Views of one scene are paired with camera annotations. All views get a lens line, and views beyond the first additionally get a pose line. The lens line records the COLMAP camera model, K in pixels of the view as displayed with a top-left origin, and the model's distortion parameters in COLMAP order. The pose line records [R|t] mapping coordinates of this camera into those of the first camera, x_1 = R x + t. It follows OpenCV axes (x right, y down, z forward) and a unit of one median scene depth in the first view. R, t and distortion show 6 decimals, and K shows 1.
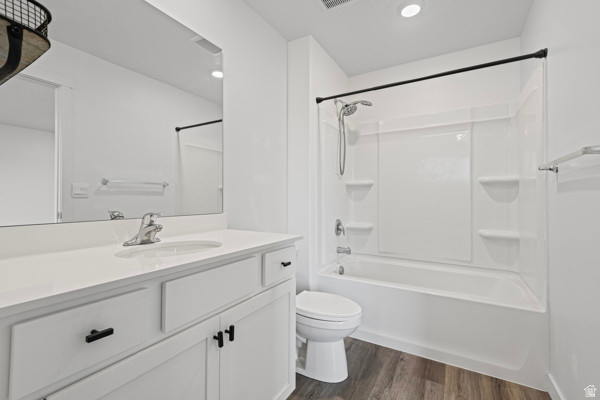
lens RADIAL K [[266.7, 0, 301.9], [0, 266.7, 197.5], [0, 0, 1]] dist [-0.000455, -0.000286]
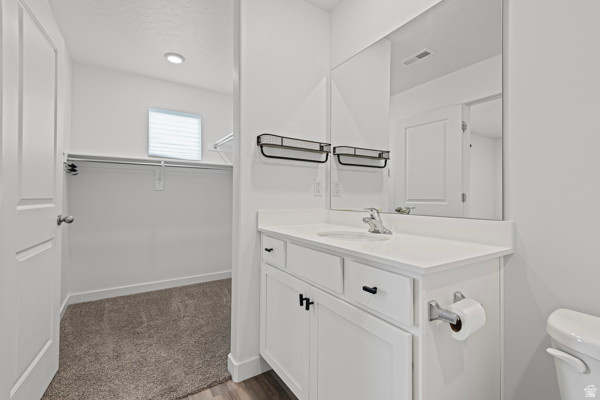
lens RADIAL K [[266.7, 0, 301.9], [0, 266.7, 197.5], [0, 0, 1]] dist [-0.000455, -0.000286]
pose [[-0.451143, -0.008481, -0.892411, 0.722326], [-0.010153, 0.999939, -0.004370, 0.015408], [0.892394, 0.007089, -0.451202, 1.289677]]
